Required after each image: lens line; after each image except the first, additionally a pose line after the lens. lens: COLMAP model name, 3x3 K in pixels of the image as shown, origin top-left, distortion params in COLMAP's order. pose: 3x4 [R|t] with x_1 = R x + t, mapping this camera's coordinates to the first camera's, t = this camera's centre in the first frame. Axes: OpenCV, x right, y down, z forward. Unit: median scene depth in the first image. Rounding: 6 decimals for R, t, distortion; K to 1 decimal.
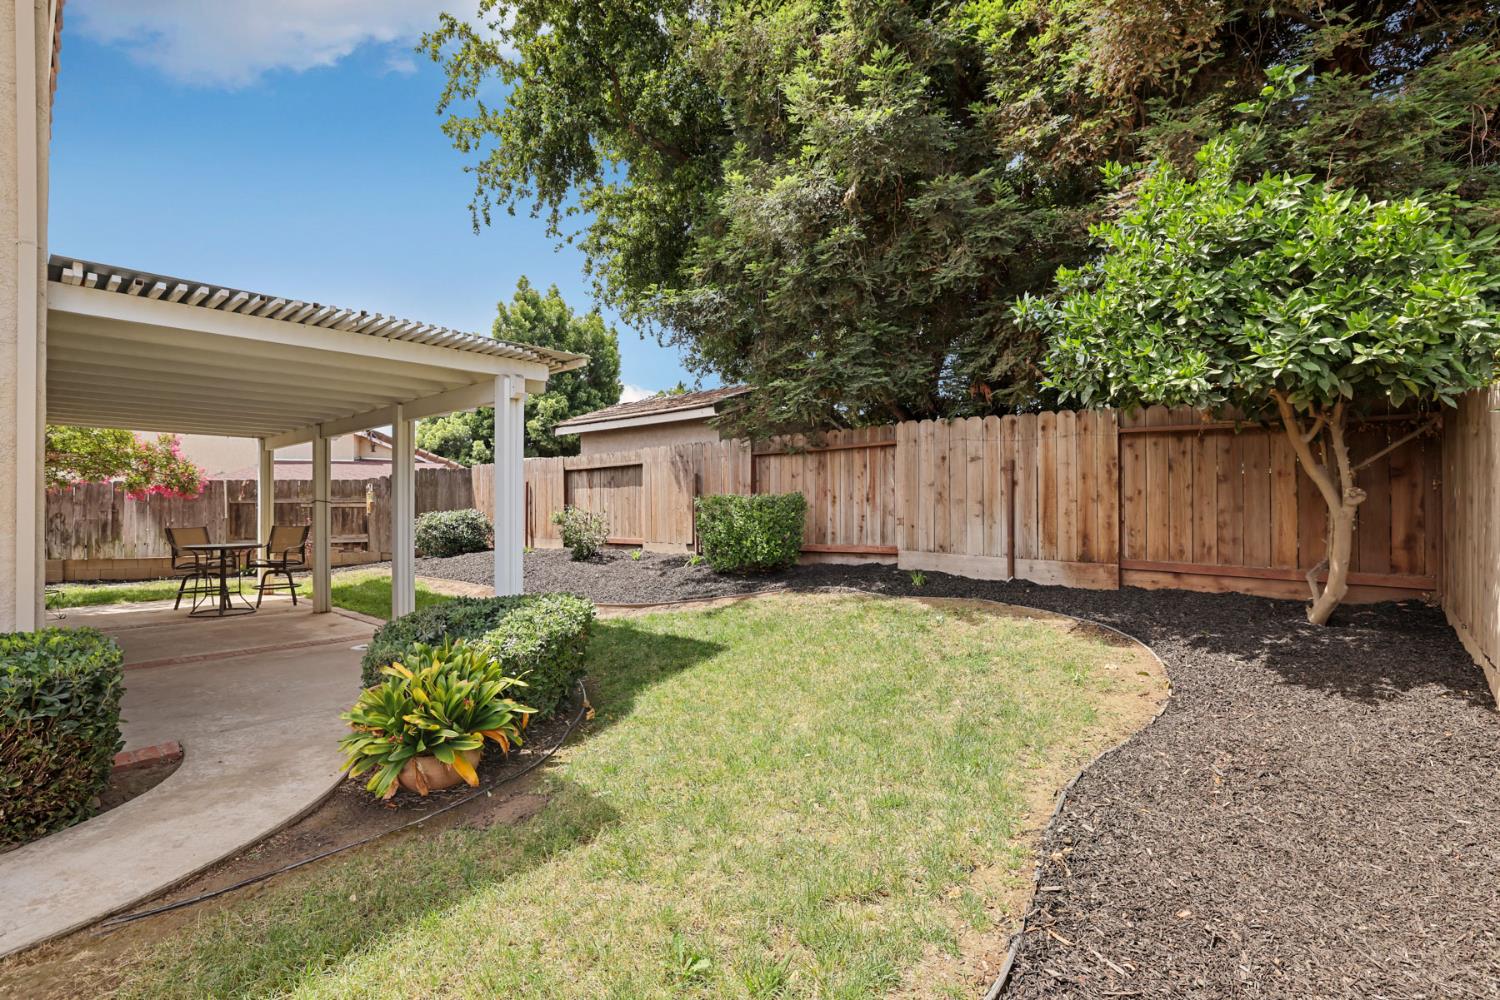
lens RADIAL K [[695.3, 0, 750.0], [0, 695.3, 500.0], [0, 0, 1]] dist [-0.001854, -0.000003]
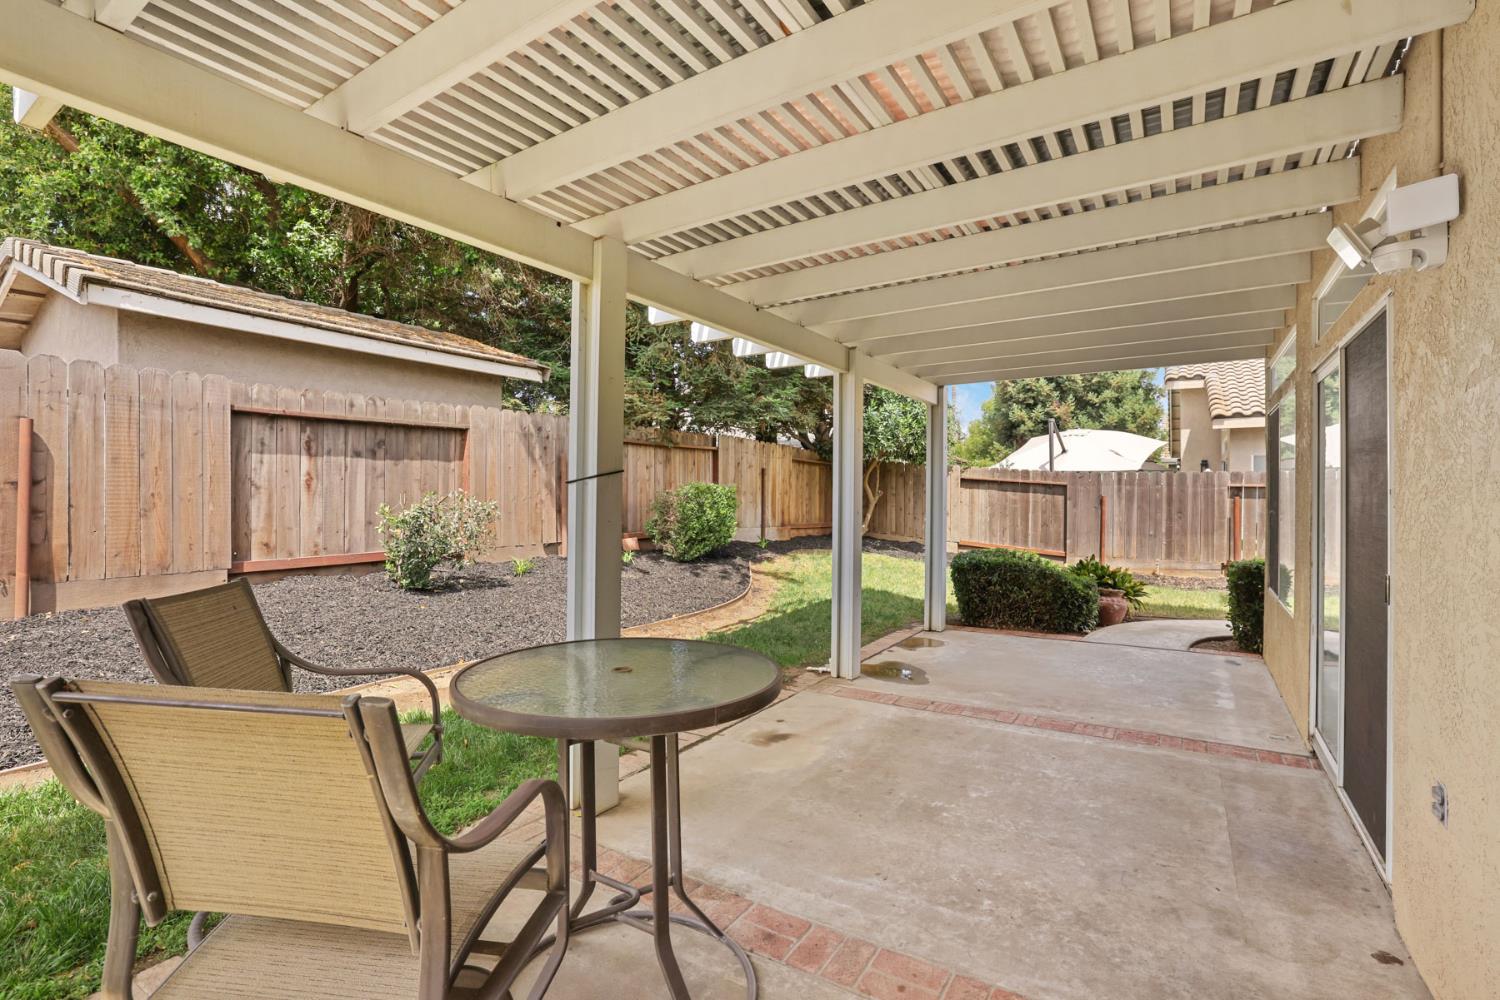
lens RADIAL K [[695.3, 0, 750.0], [0, 695.3, 500.0], [0, 0, 1]] dist [-0.001854, -0.000003]
pose [[-0.142778, -0.000717, 0.989755, -1.258422], [-0.008913, 0.999960, -0.000561, 0.018306], [-0.989715, -0.008901, -0.142778, 1.267279]]
